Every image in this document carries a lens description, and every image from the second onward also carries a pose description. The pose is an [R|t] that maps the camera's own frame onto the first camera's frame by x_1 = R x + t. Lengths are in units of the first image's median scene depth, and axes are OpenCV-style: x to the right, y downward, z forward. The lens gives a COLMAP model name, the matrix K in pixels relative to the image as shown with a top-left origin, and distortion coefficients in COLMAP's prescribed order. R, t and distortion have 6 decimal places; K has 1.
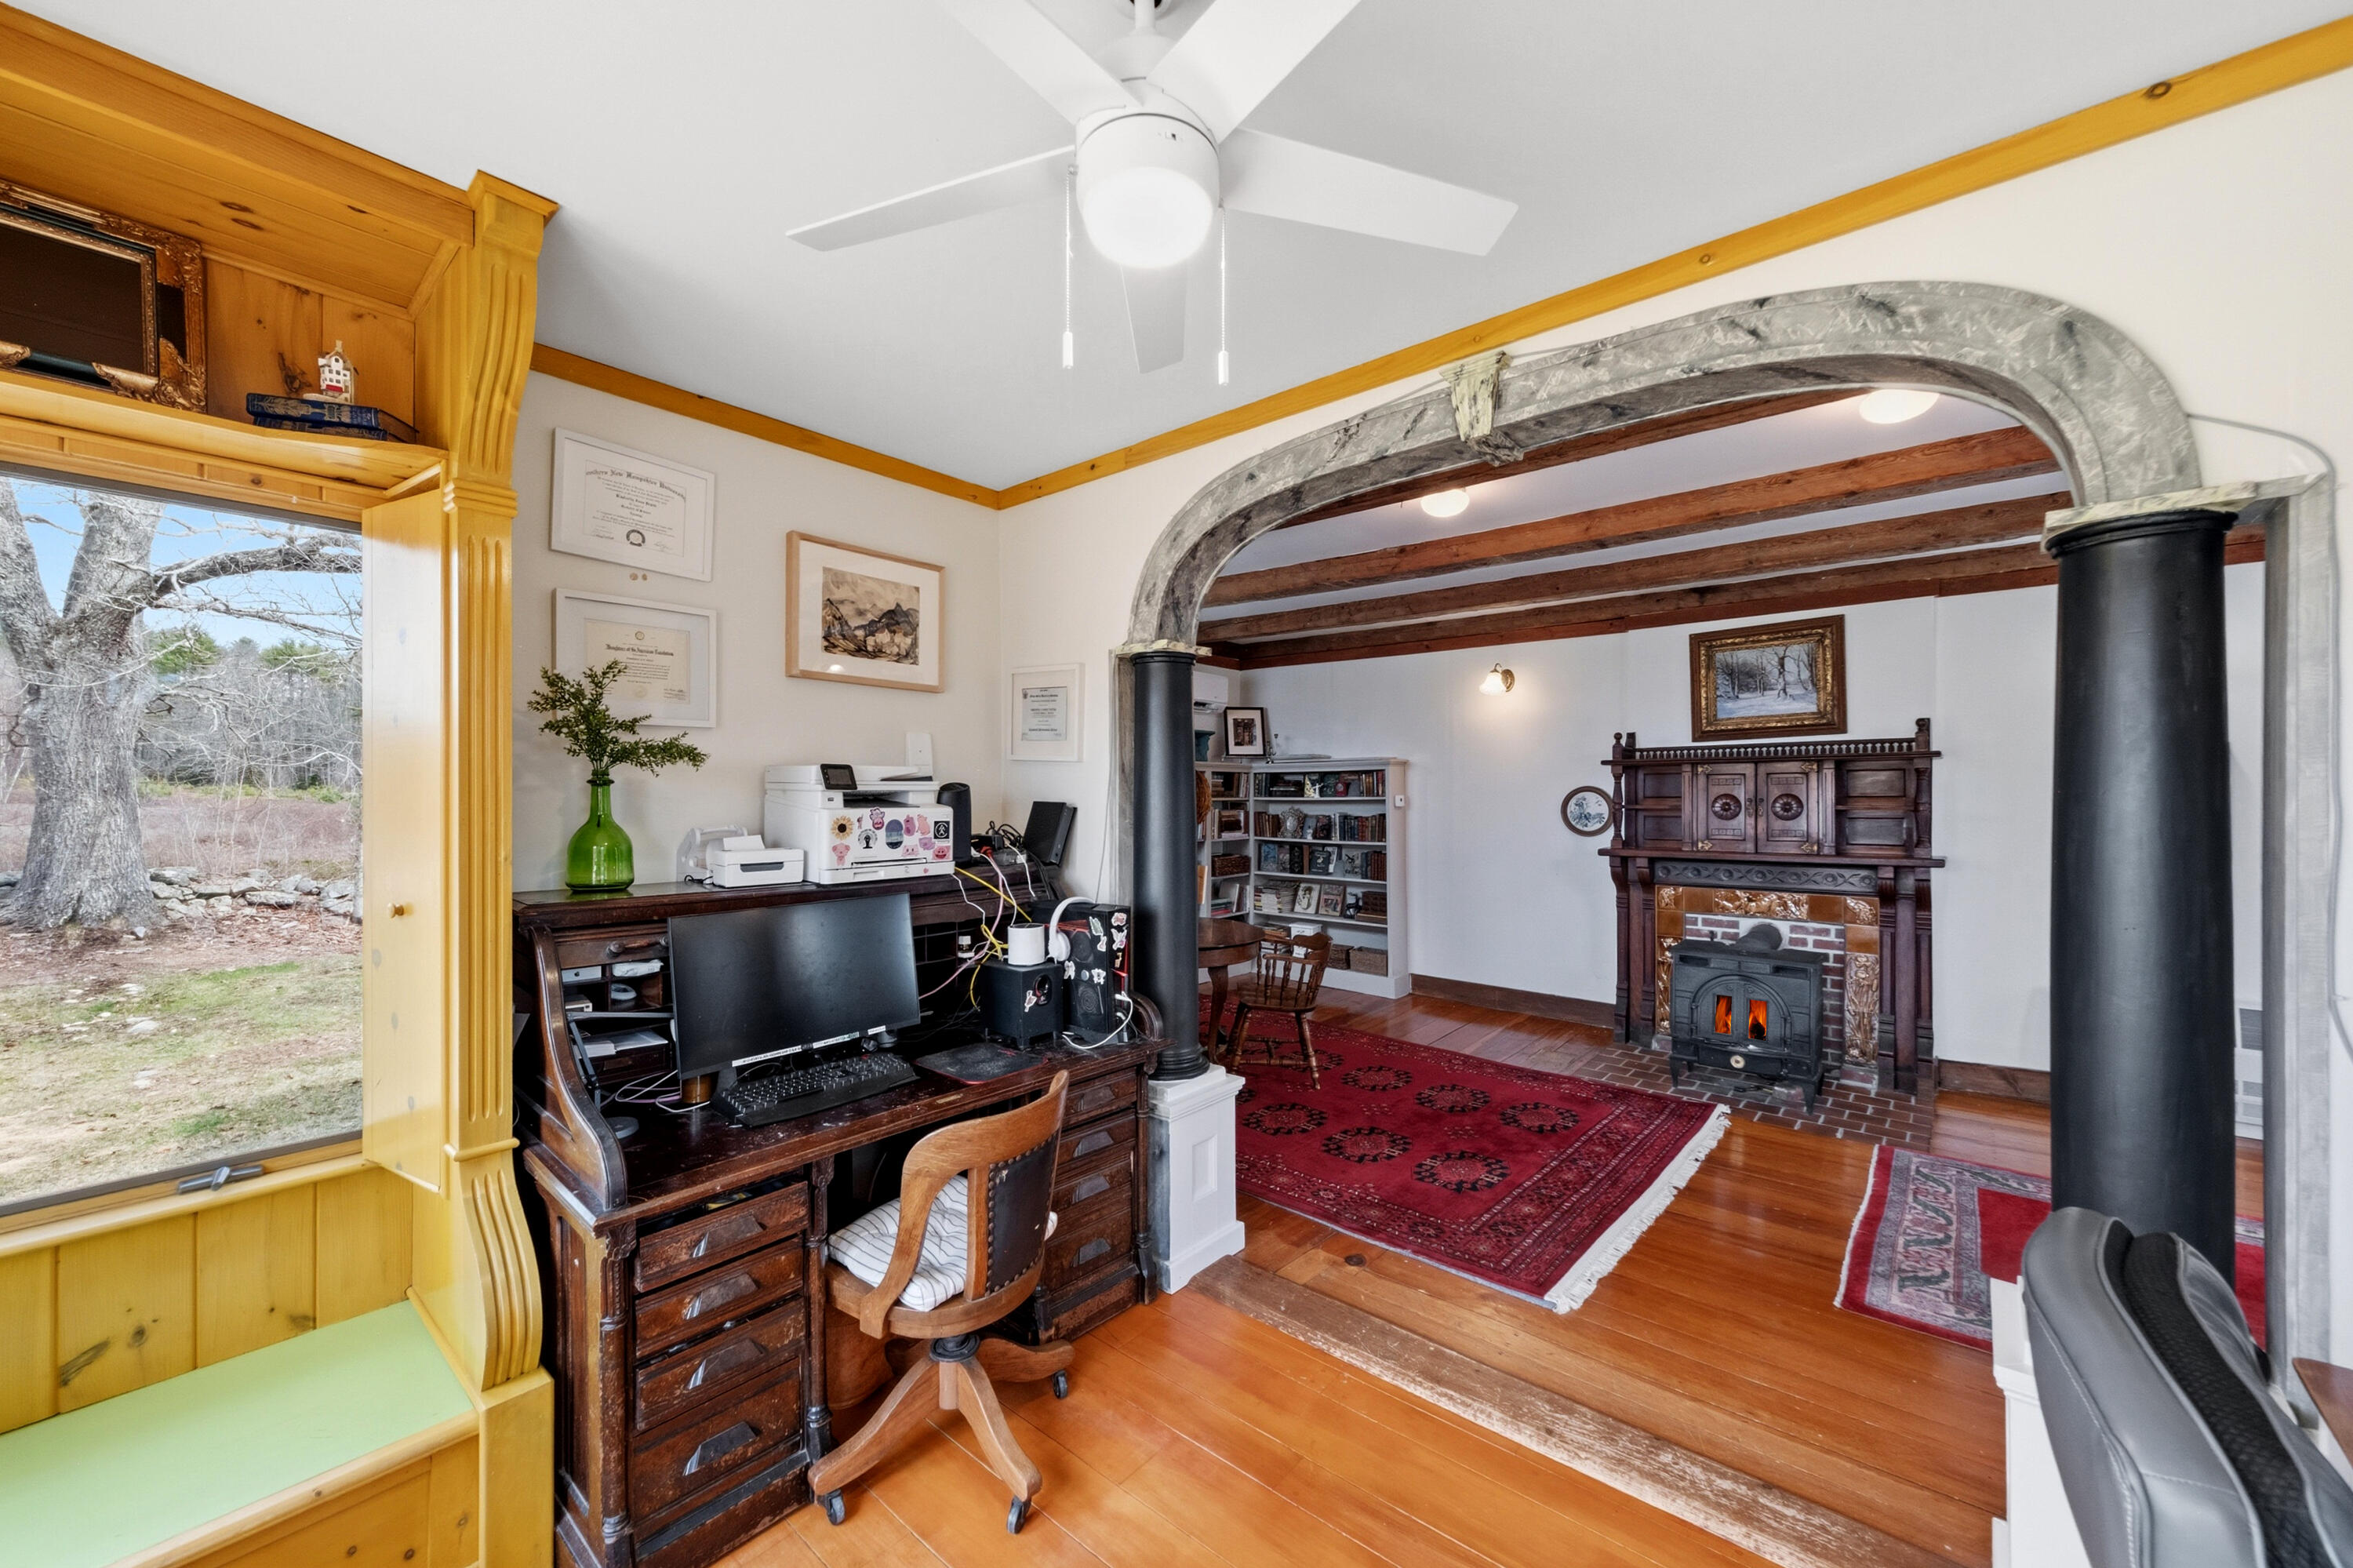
lens RADIAL K [[905.2, 0, 1181.2], [0, 905.2, 801.8], [0, 0, 1]] dist [0.000561, 0.000074]
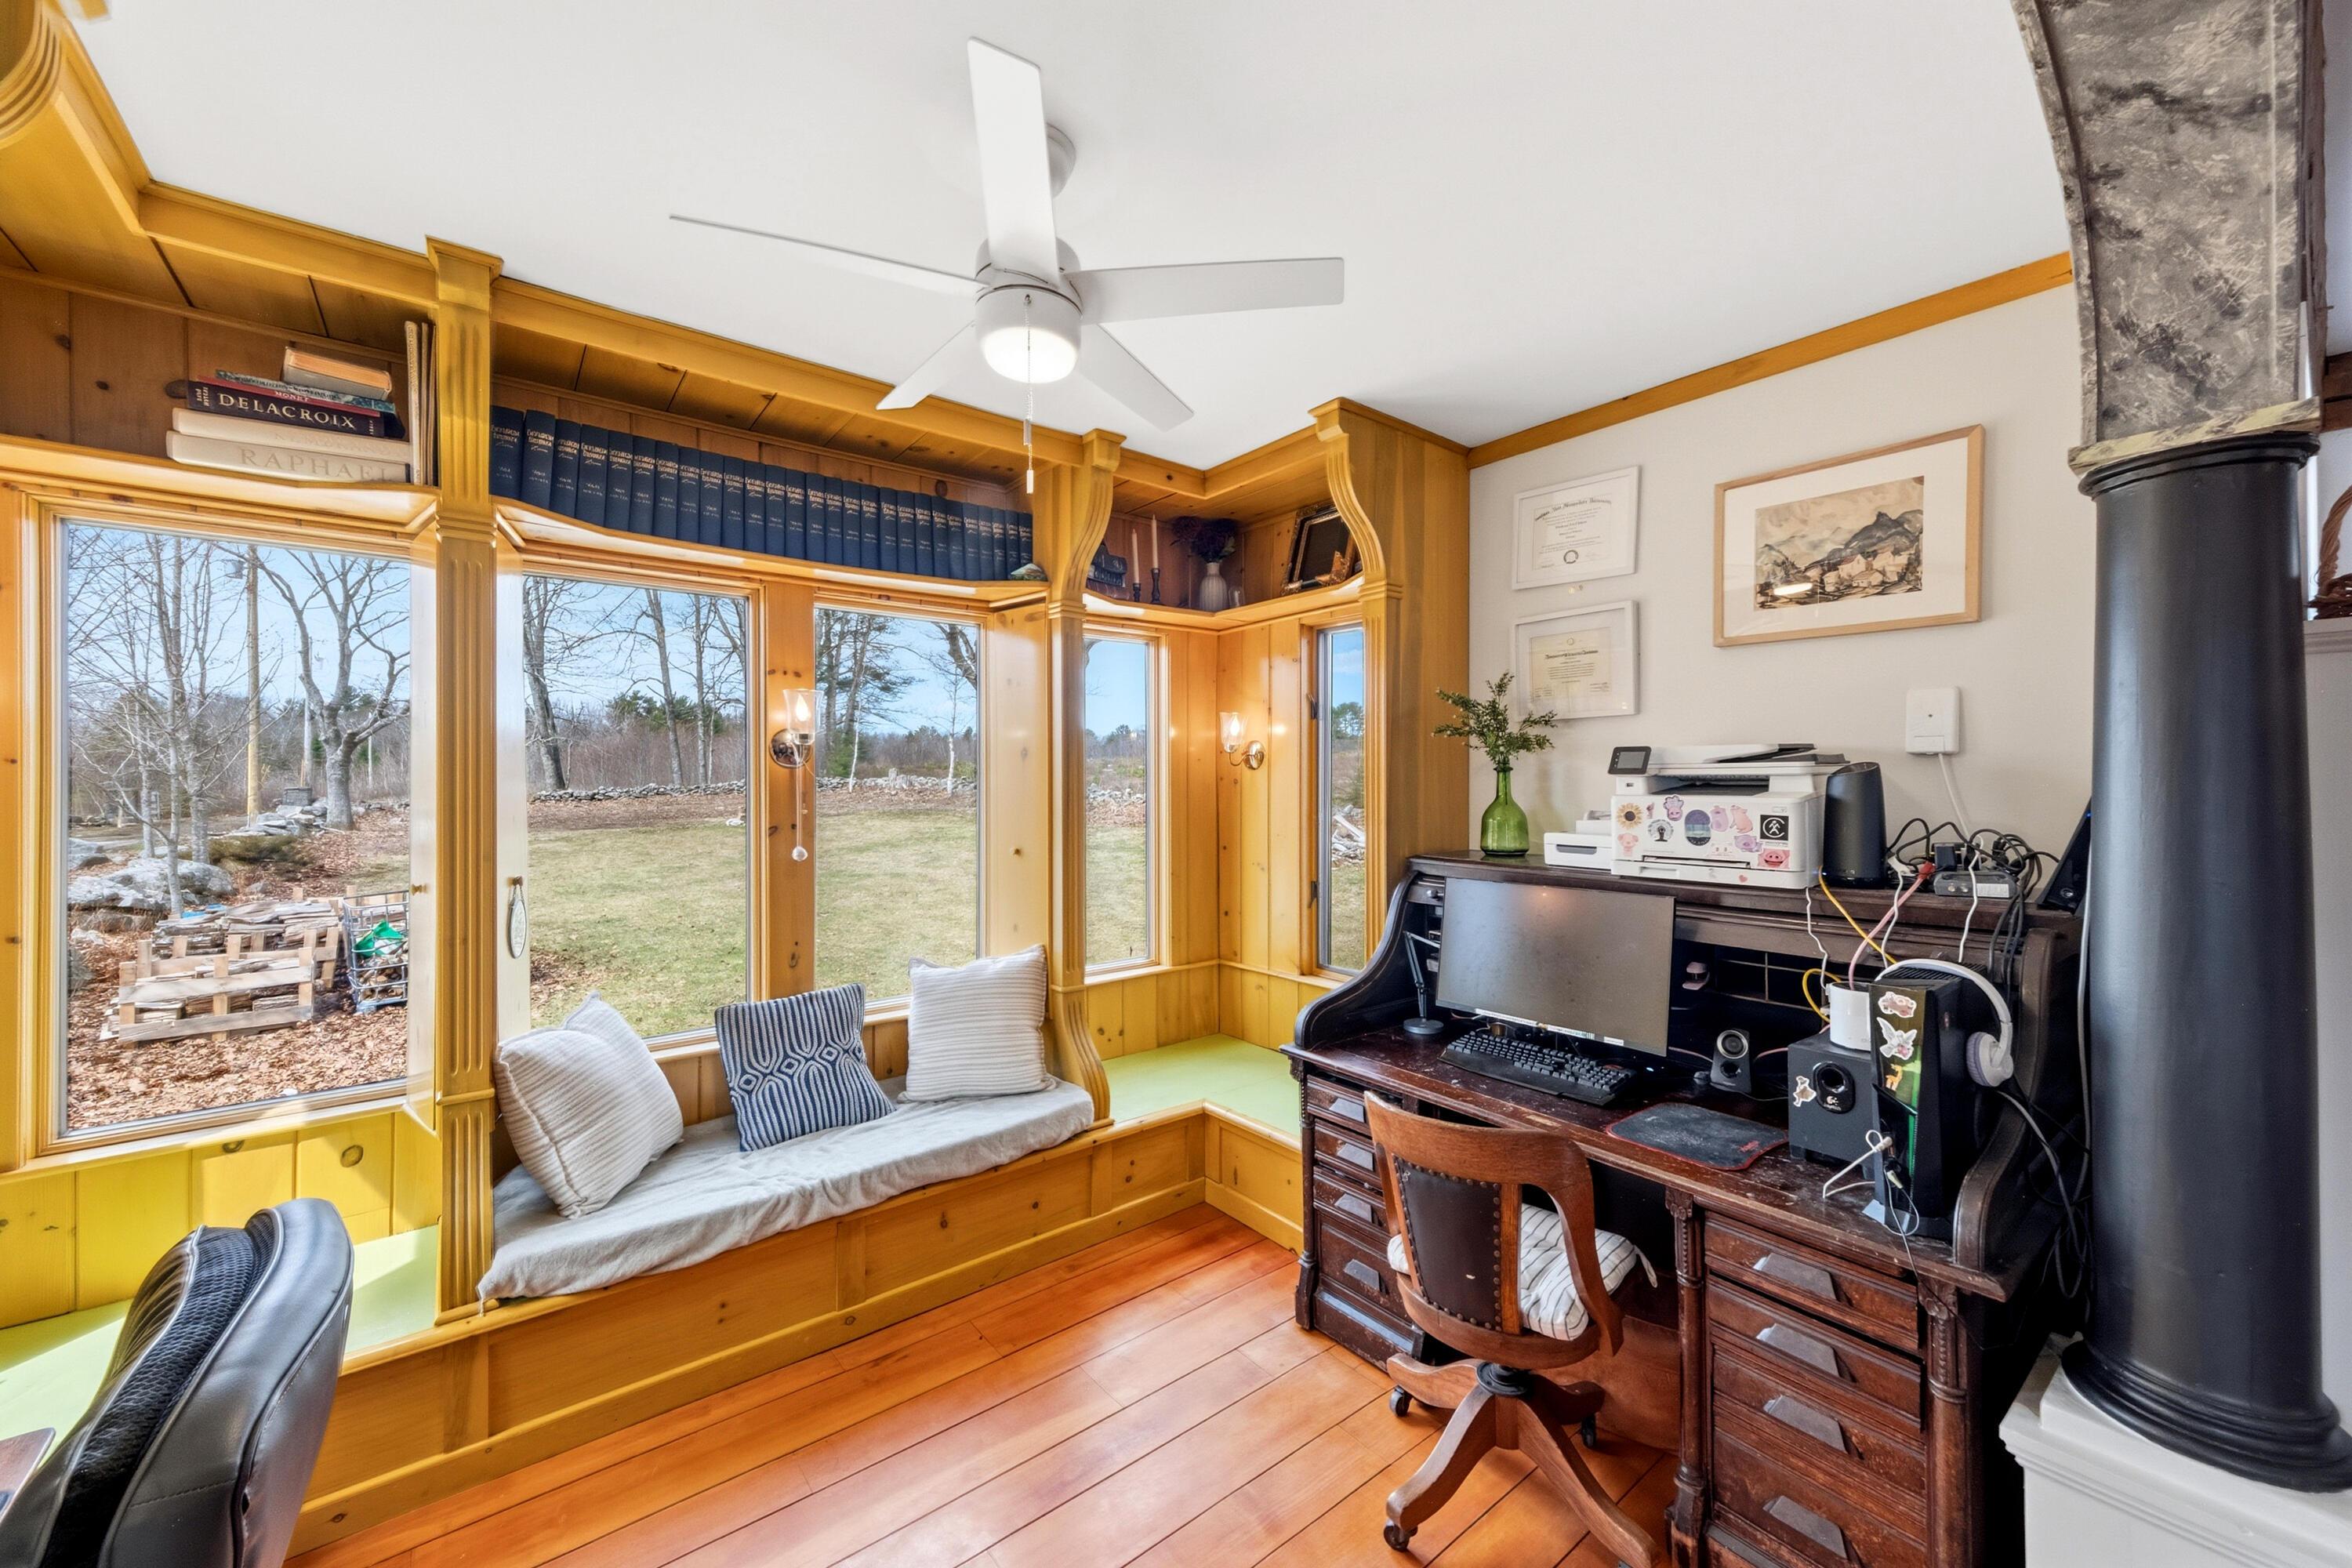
lens RADIAL K [[871.4, 0, 1176.0], [0, 871.4, 784.0], [0, 0, 1]] dist [0.000263, 0.000031]
pose [[-0.199535, 0.007948, -0.979858, 0.560585], [-0.004902, 0.999946, 0.009109, -0.009152], [0.979878, 0.006621, -0.199486, 0.694753]]
